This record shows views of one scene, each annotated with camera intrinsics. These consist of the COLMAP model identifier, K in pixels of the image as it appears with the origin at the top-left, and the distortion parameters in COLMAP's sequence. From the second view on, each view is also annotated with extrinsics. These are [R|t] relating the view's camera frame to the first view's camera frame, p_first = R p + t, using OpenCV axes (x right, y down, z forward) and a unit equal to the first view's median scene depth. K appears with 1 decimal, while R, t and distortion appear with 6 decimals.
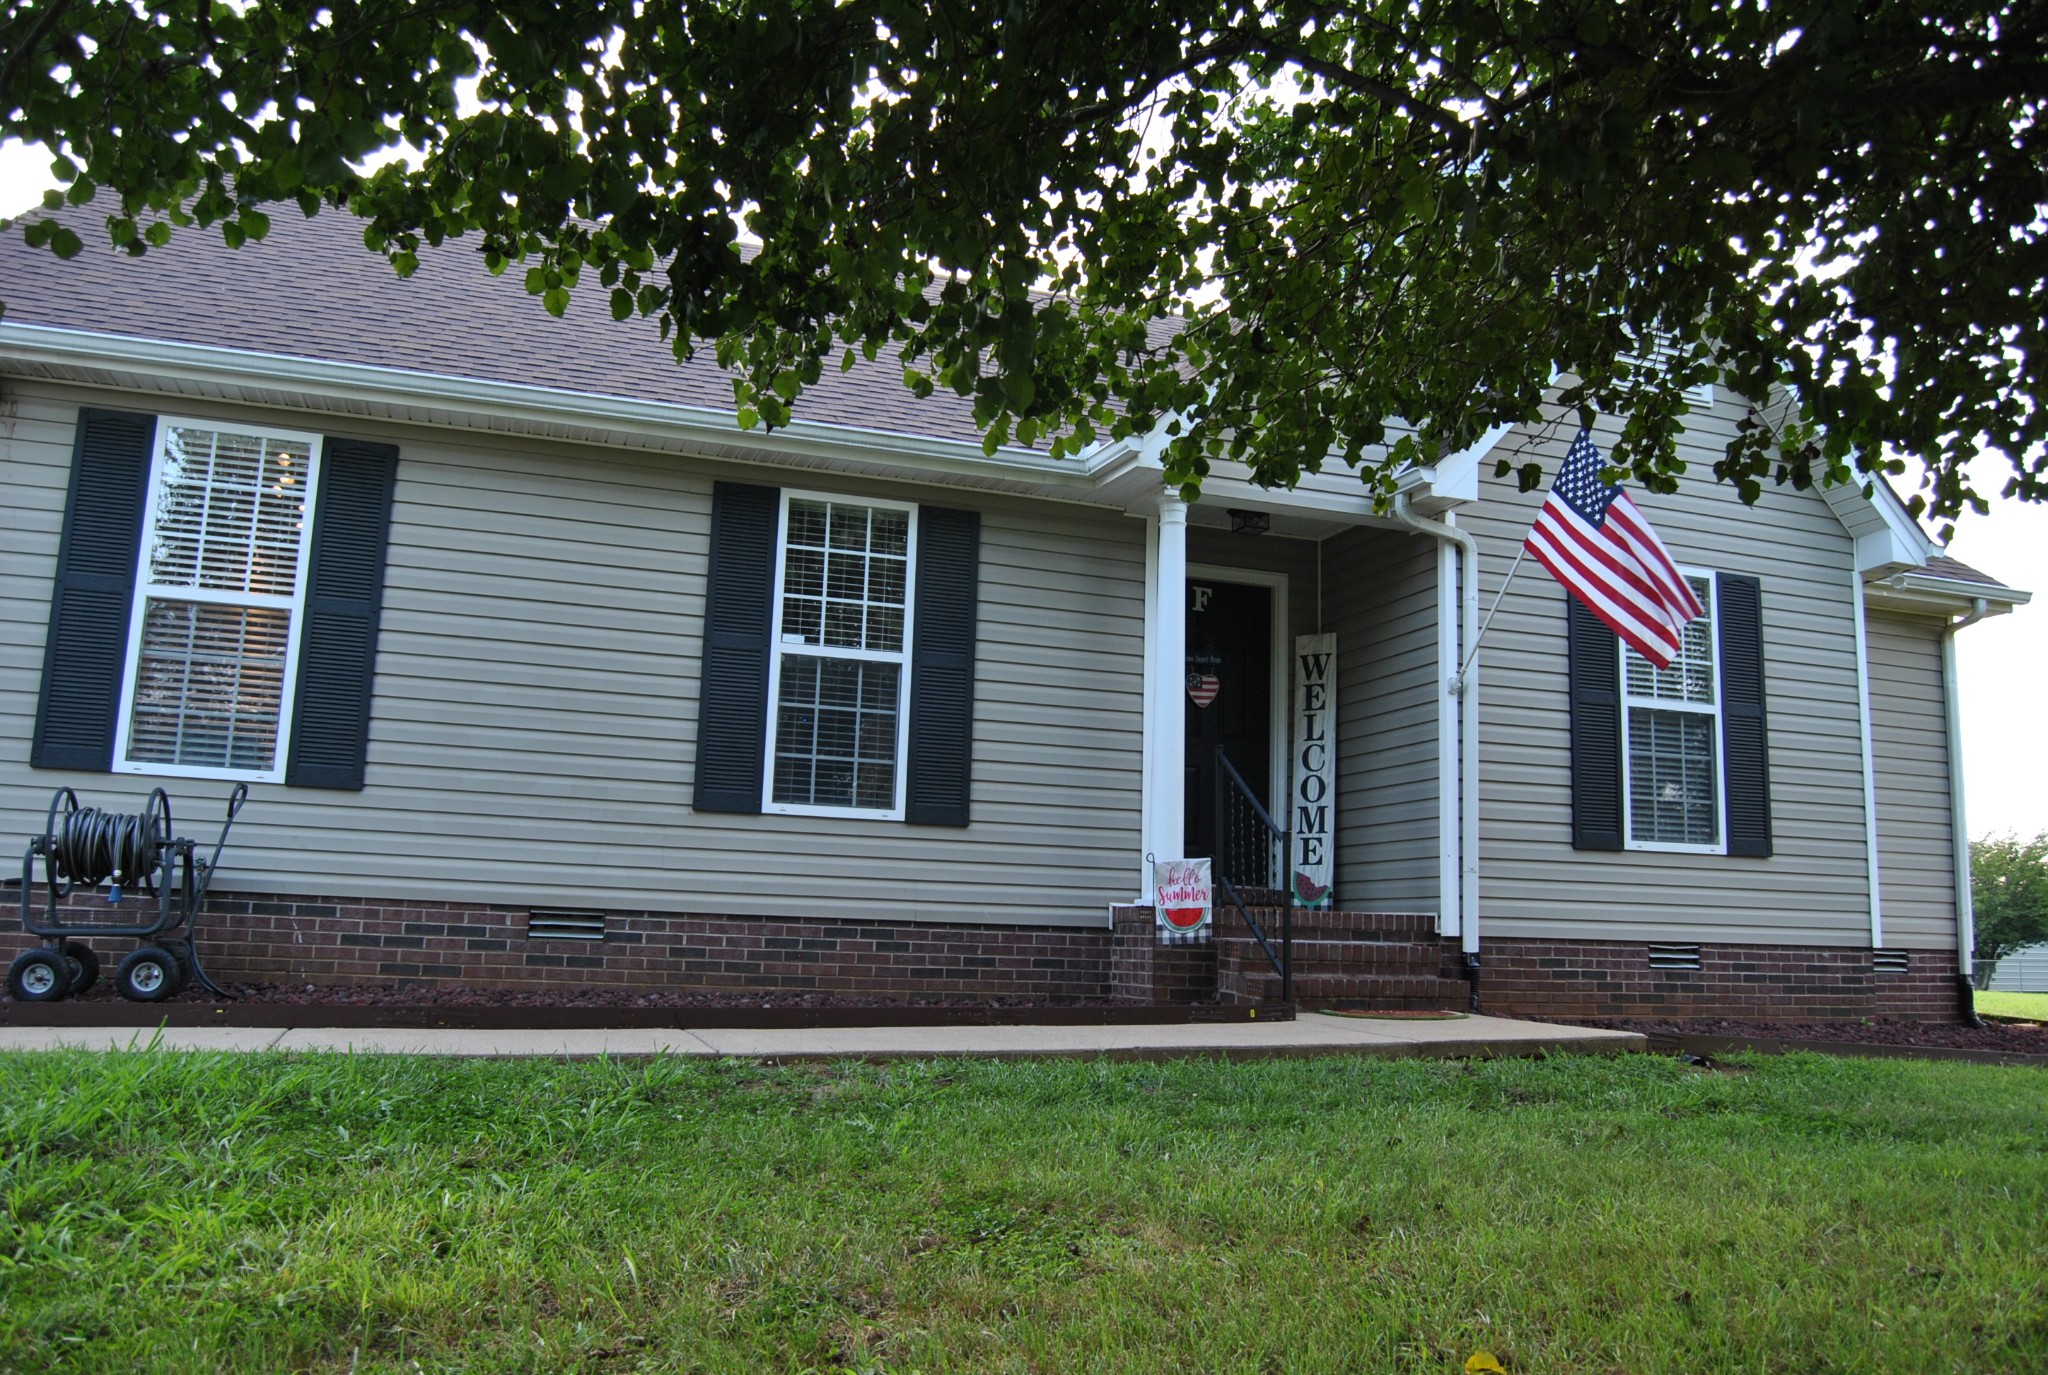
lens RADIAL K [[1605.2, 0, 1025.1], [0, 1605.2, 677.4], [0, 0, 1]] dist [-0.098465, 0.044993]
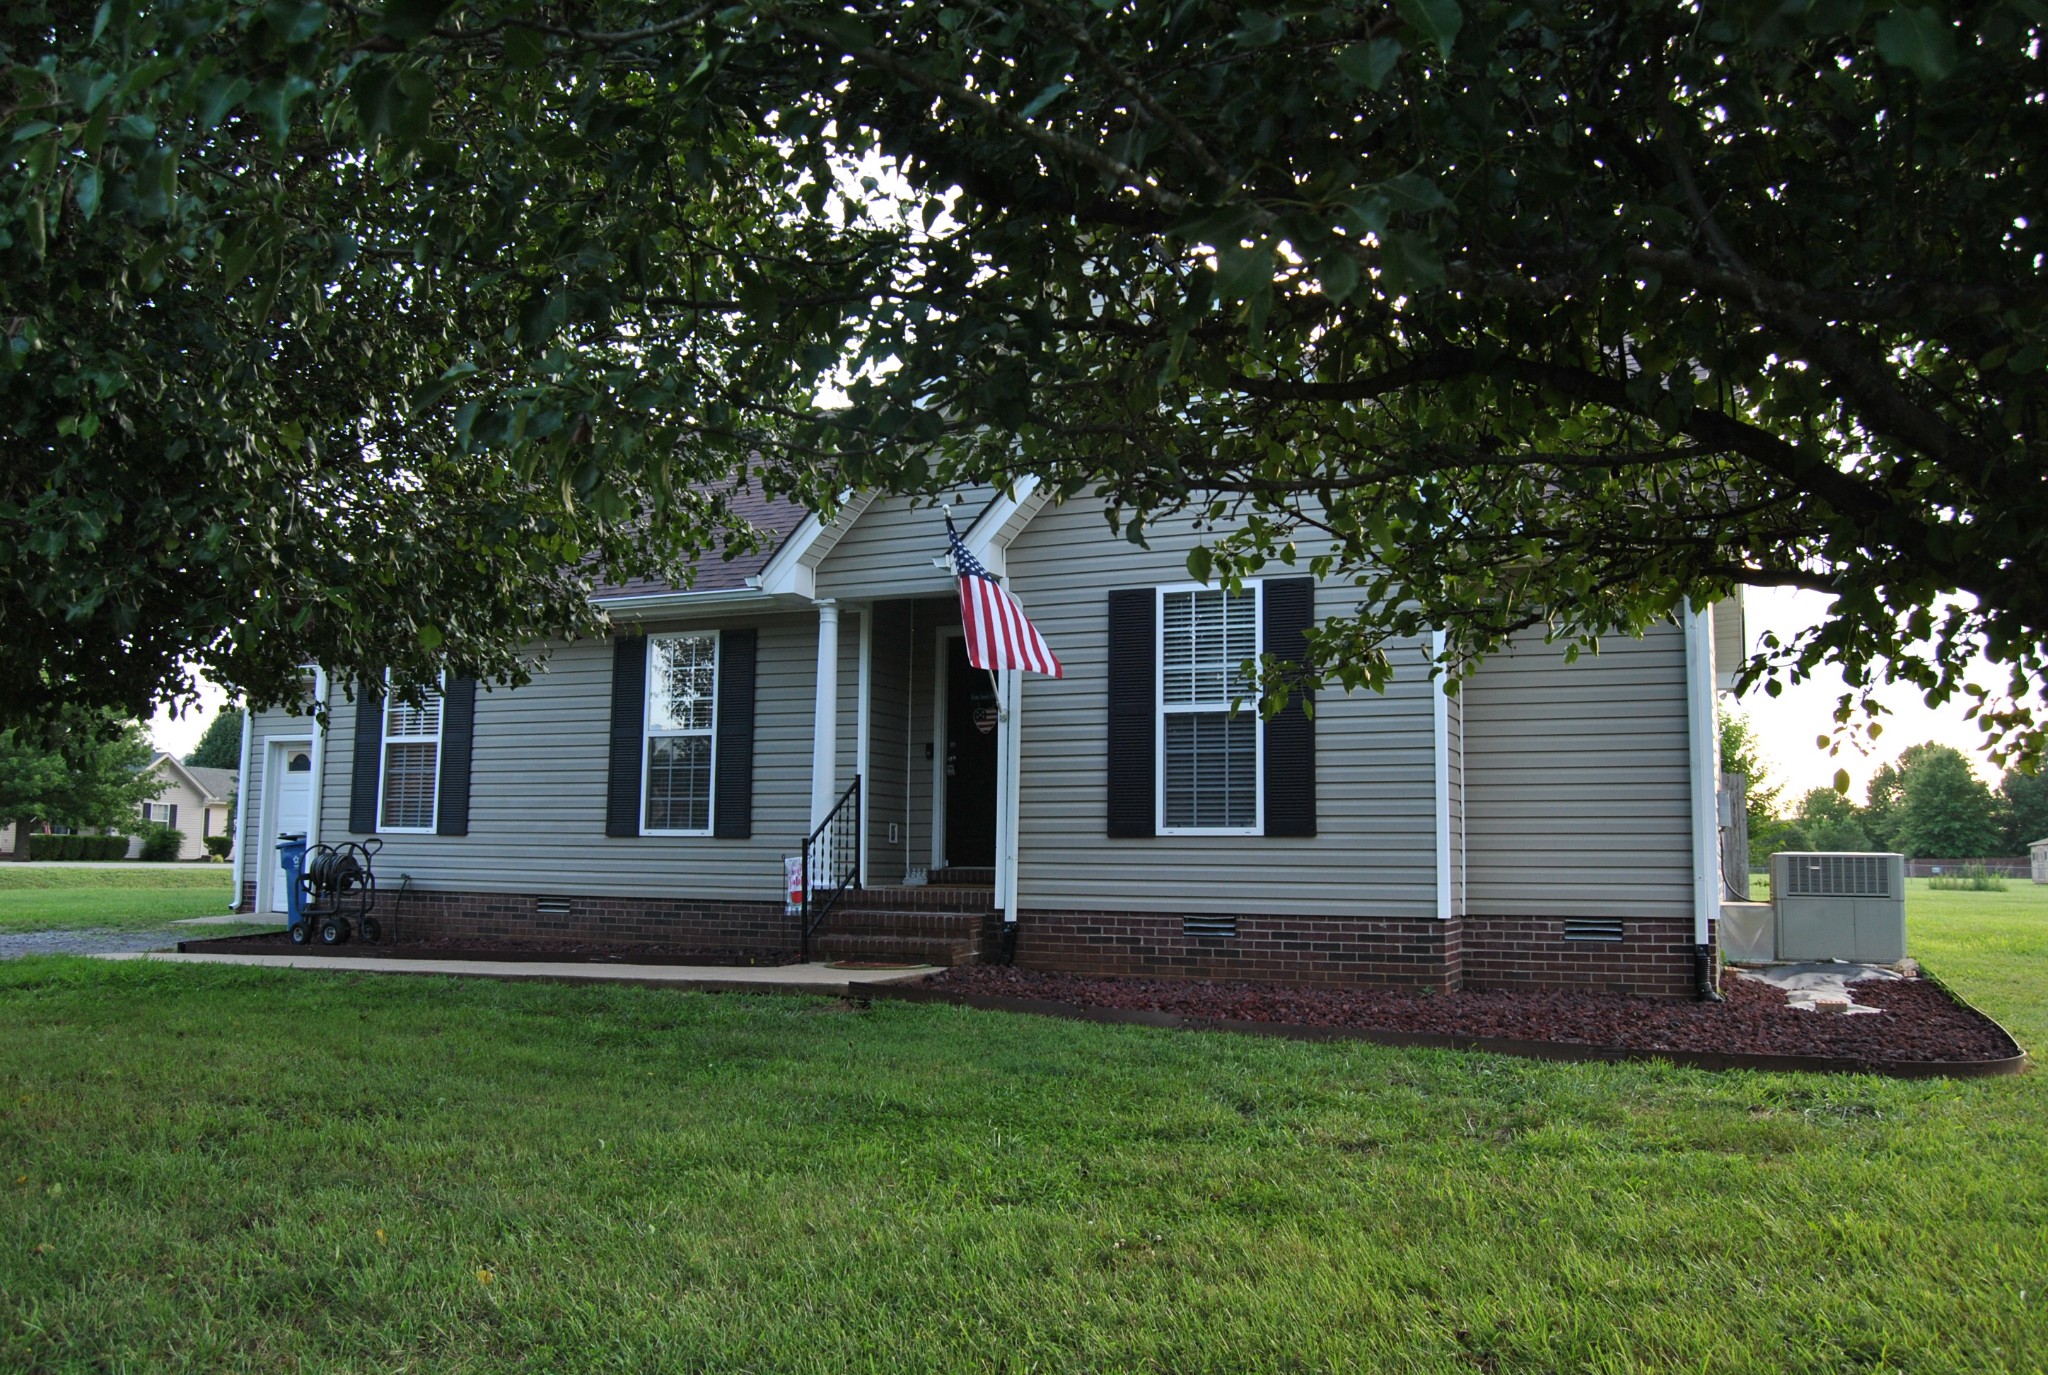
lens RADIAL K [[1605.2, 0, 1025.1], [0, 1605.2, 677.4], [0, 0, 1]] dist [-0.098465, 0.044993]
pose [[0.731415, -0.102537, -0.674180, 1.193207], [0.122697, 0.992285, -0.017804, 0.000466], [0.670804, -0.069697, 0.738352, 0.057962]]
